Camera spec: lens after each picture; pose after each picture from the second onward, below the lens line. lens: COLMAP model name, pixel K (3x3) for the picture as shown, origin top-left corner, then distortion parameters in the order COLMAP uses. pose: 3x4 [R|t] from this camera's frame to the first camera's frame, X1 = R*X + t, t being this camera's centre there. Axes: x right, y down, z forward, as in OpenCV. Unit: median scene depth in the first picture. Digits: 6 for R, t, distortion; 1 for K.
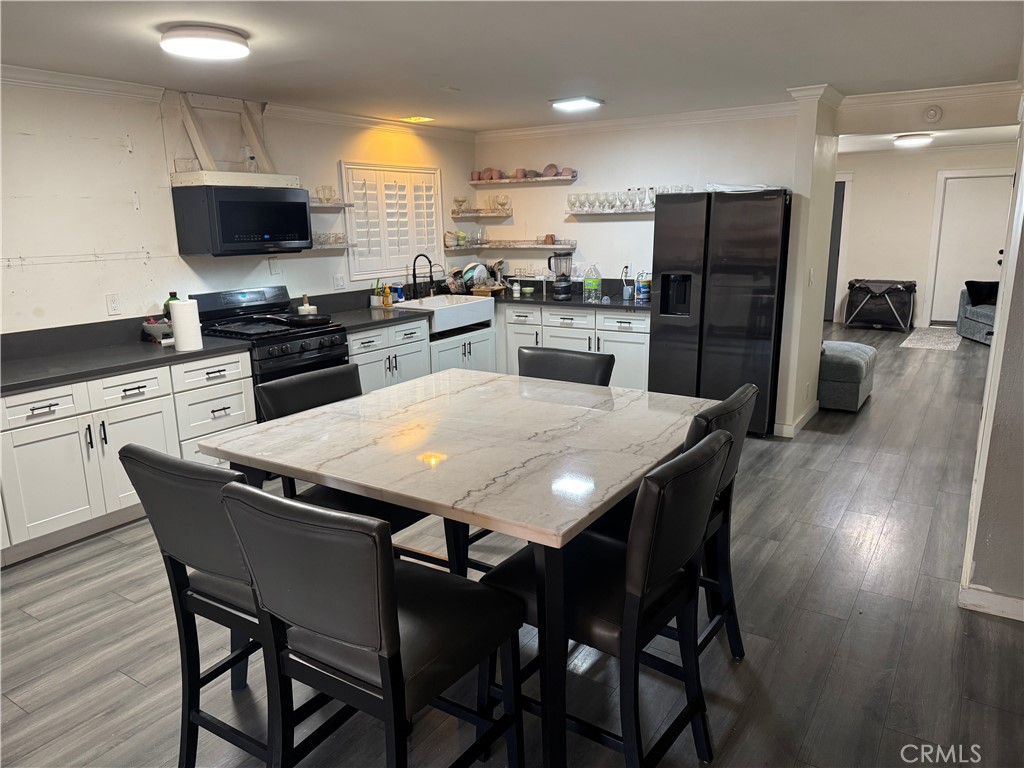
lens RADIAL K [[725.8, 0, 513.3], [0, 725.8, 387.3], [0, 0, 1]] dist [0.003487, 0.002682]
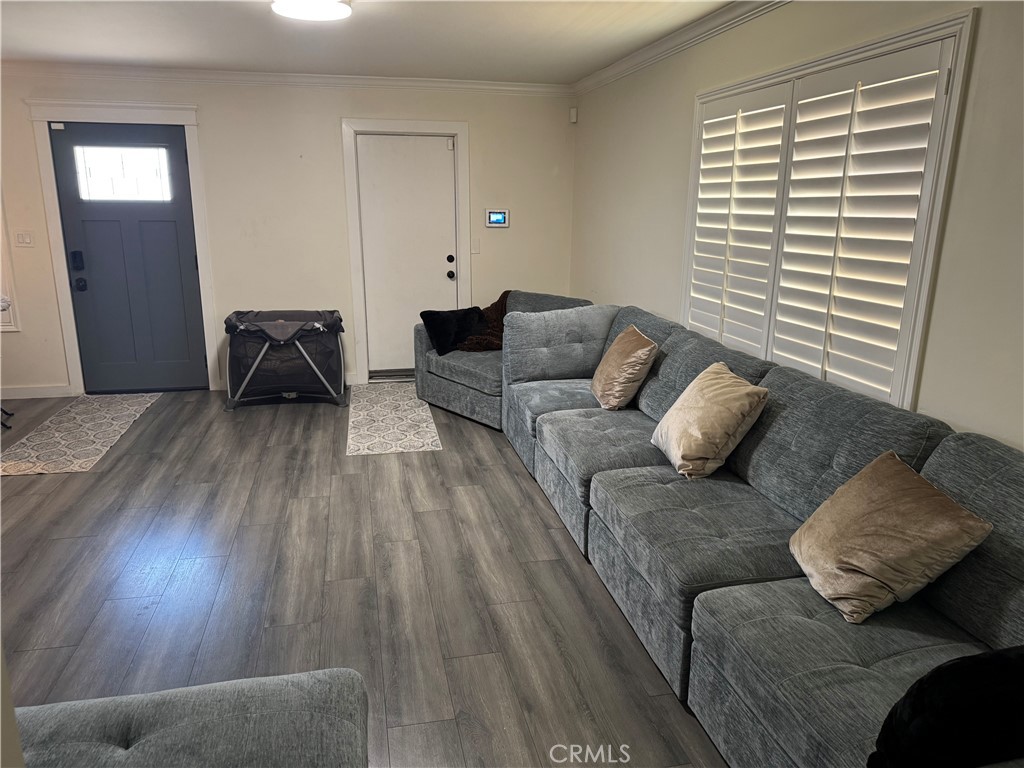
lens RADIAL K [[721.4, 0, 512.0], [0, 721.4, 384.0], [0, 0, 1]] dist [0.137512, -0.213676]
pose [[0.700092, -0.151240, 0.697852, 0.242343], [0.145163, 0.987048, 0.068286, -0.111014], [-0.699142, 0.053496, 0.712979, 0.504772]]
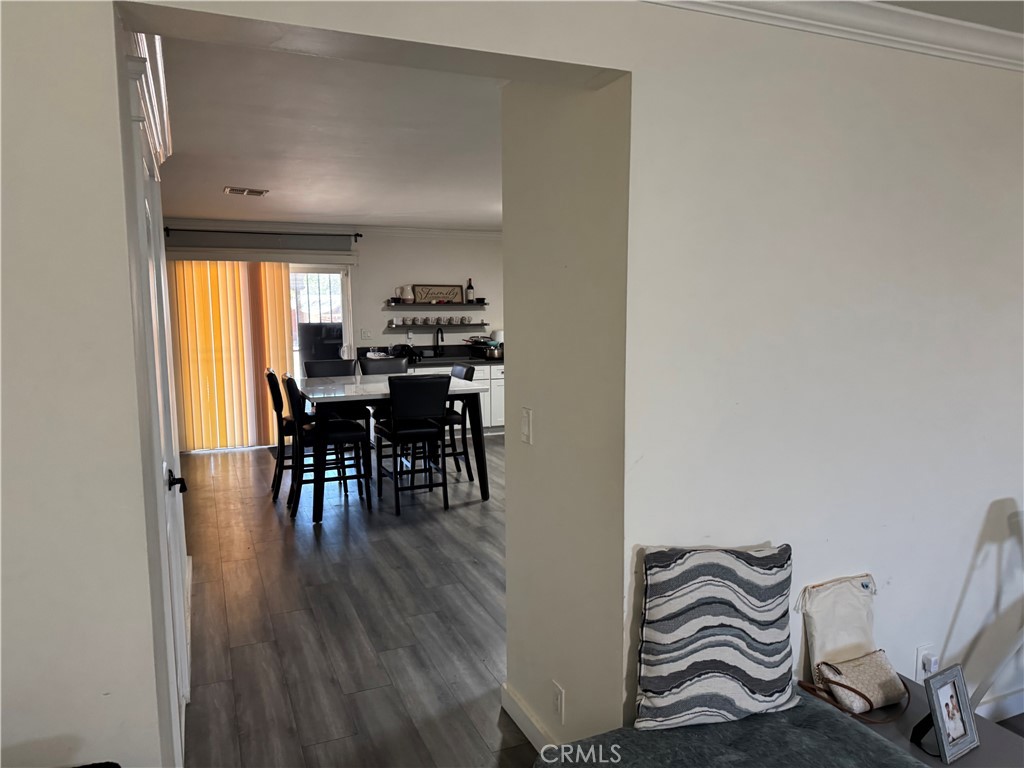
lens RADIAL K [[717.9, 0, 520.8], [0, 717.9, 387.6], [0, 0, 1]] dist [0.141889, -0.250170]
pose [[-0.542663, 0.121086, -0.831177, 0.431541], [-0.179993, 0.949803, 0.255883, -0.159395], [0.820438, 0.288464, -0.493629, 0.653173]]
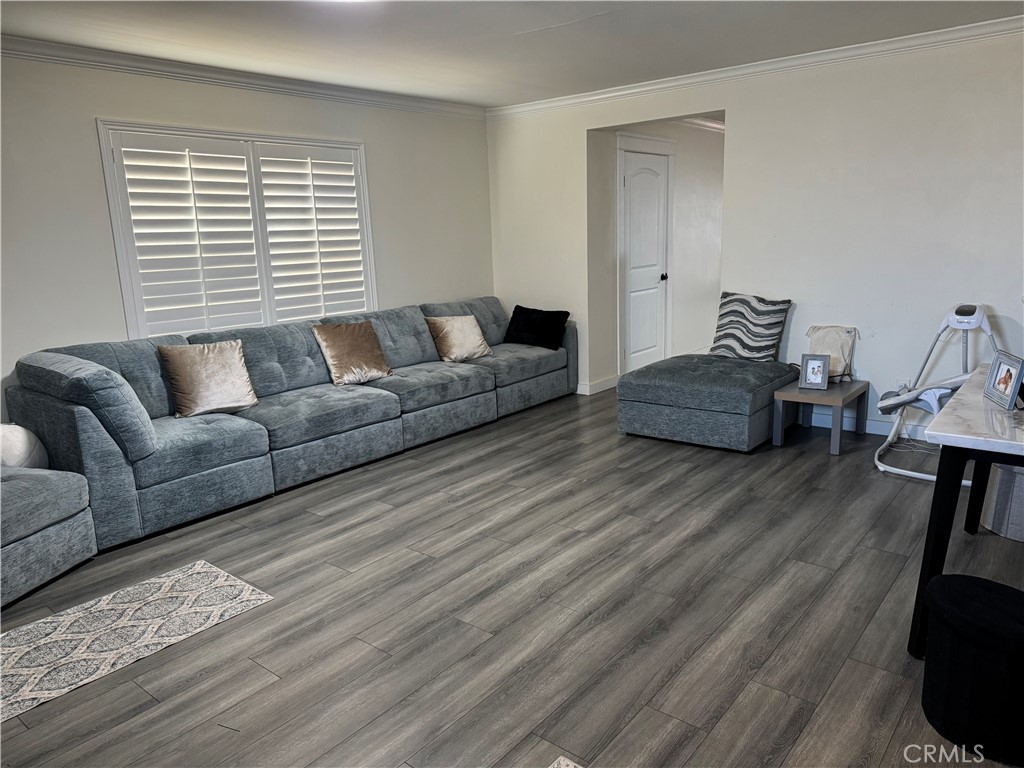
lens RADIAL K [[721.4, 0, 512.0], [0, 721.4, 384.0], [0, 0, 1]] dist [0.137512, -0.213676]
pose [[-0.993051, 0.028275, 0.114239, 0.346337], [0.073975, 0.904937, 0.419067, -0.245315], [-0.091530, 0.424605, -0.900740, 1.116889]]
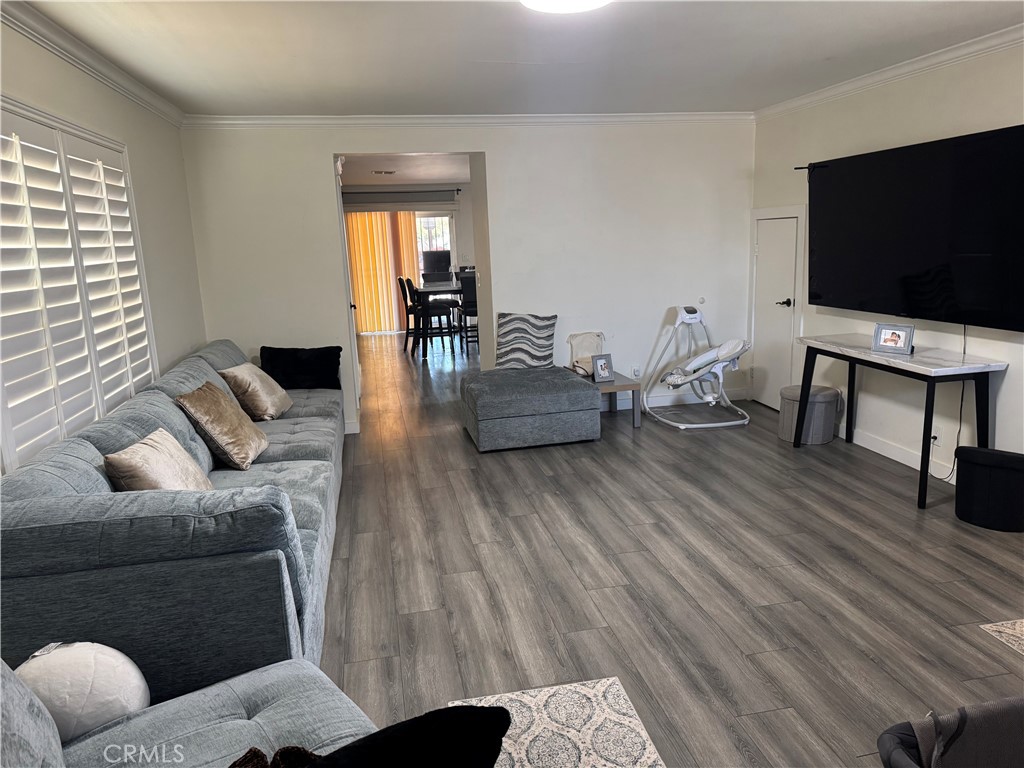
lens RADIAL K [[717.9, 0, 520.8], [0, 717.9, 387.6], [0, 0, 1]] dist [0.141889, -0.250170]
pose [[-0.703090, 0.186624, -0.686175, 0.656429], [-0.115231, 0.922293, 0.368914, -0.235334], [0.701702, 0.338448, -0.626950, 0.999604]]
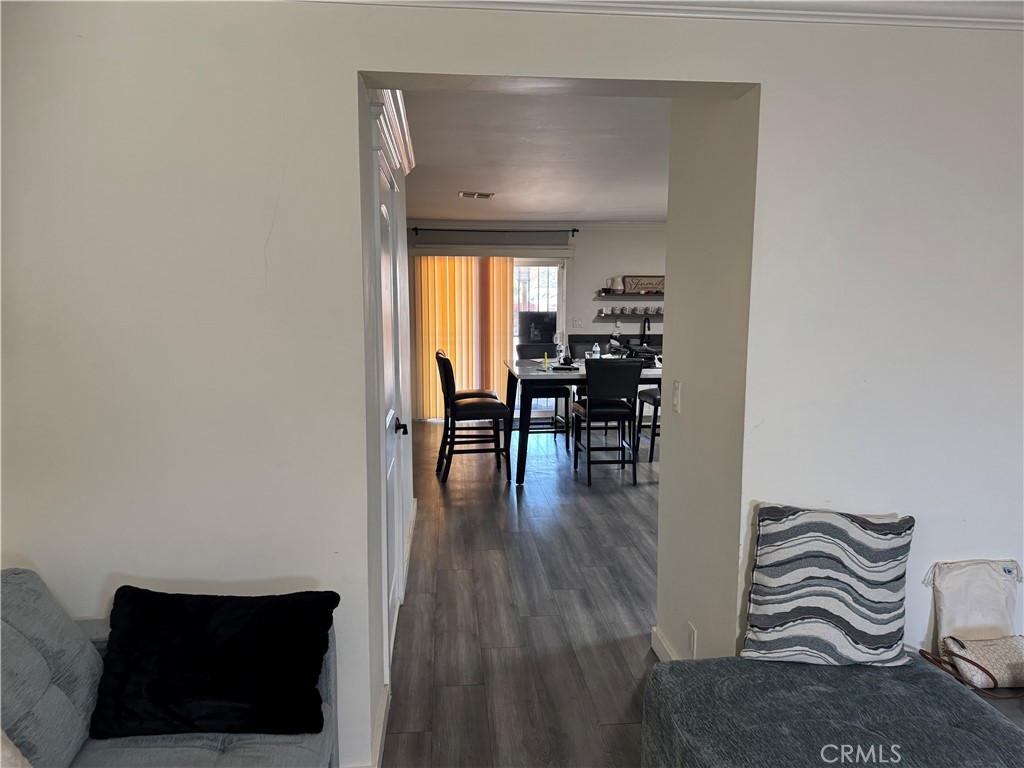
lens RADIAL K [[717.9, 0, 520.8], [0, 717.9, 387.6], [0, 0, 1]] dist [0.141889, -0.250170]
pose [[-0.776009, 0.095359, -0.623471, 0.447499], [-0.136390, 0.939745, 0.313492, -0.166872], [0.615798, 0.328308, -0.716245, 0.700113]]
